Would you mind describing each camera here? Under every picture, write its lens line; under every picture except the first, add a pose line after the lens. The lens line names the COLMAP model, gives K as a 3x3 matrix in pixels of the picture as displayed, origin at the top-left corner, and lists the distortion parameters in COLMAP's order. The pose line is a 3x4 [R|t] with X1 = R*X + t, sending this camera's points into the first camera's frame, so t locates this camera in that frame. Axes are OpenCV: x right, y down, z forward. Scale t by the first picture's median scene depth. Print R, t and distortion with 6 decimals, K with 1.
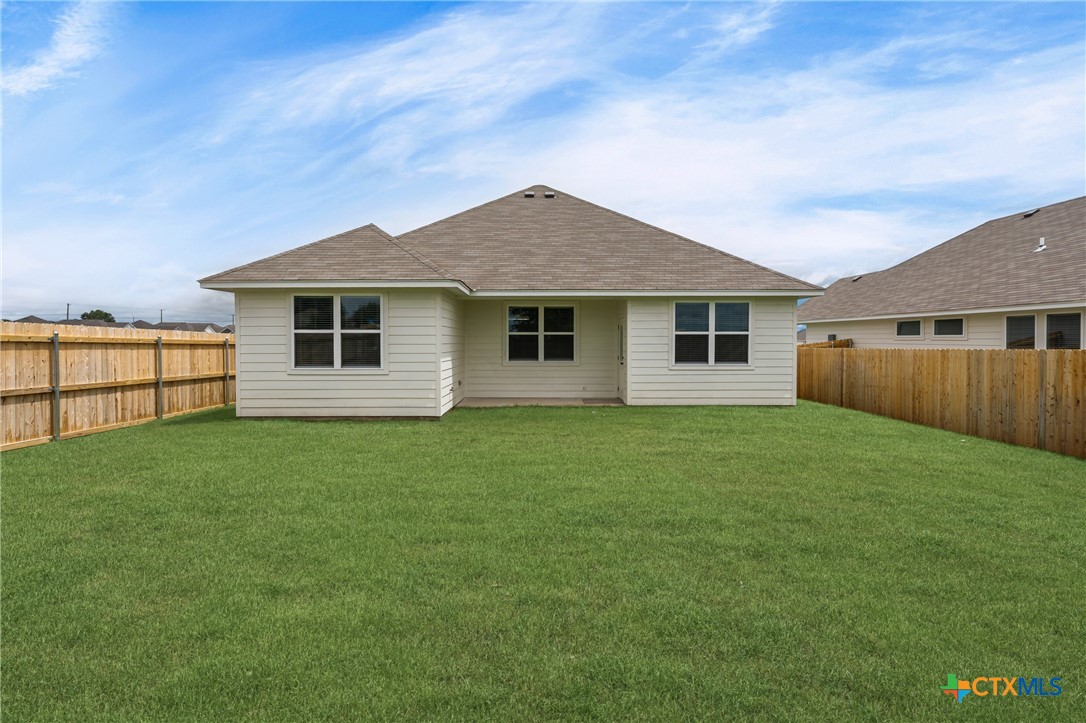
lens RADIAL K [[505.4, 0, 547.2], [0, 505.4, 358.2], [0, 0, 1]] dist [0.000600, 0.000495]
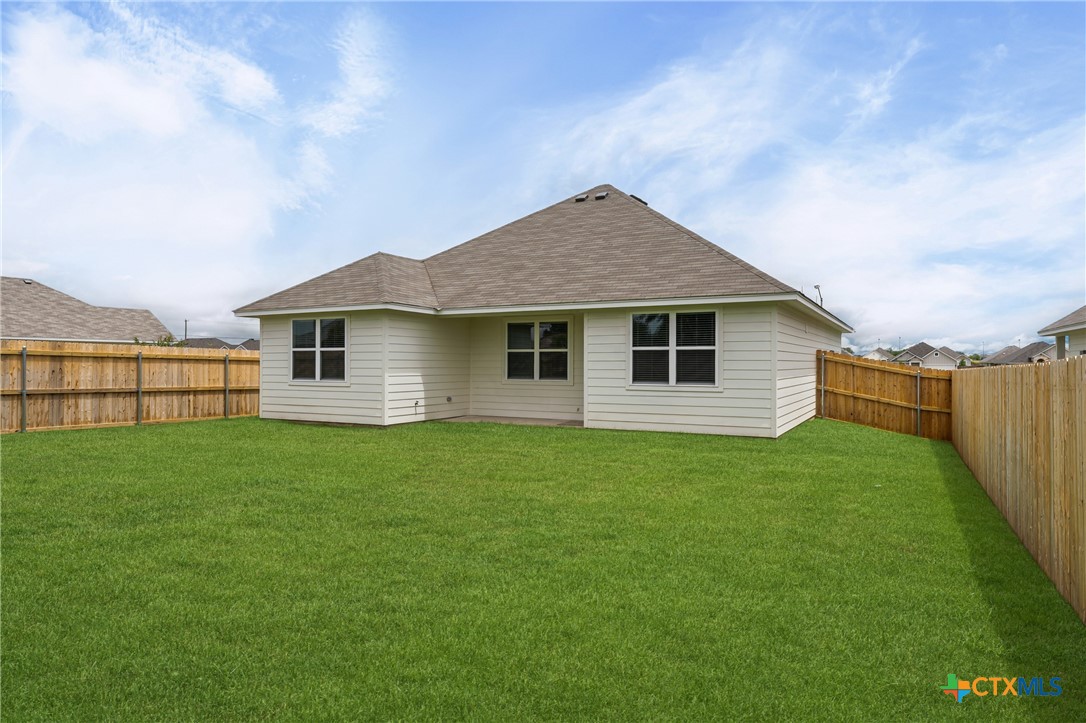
lens RADIAL K [[653.8, 0, 543.0], [0, 653.8, 361.5], [0, 0, 1]] dist [-0.000329, -0.000177]
pose [[0.881260, 0.001130, -0.472631, 0.769388], [-0.018602, 0.999305, -0.032296, 0.015088], [0.472266, 0.037253, 0.880668, -0.097105]]
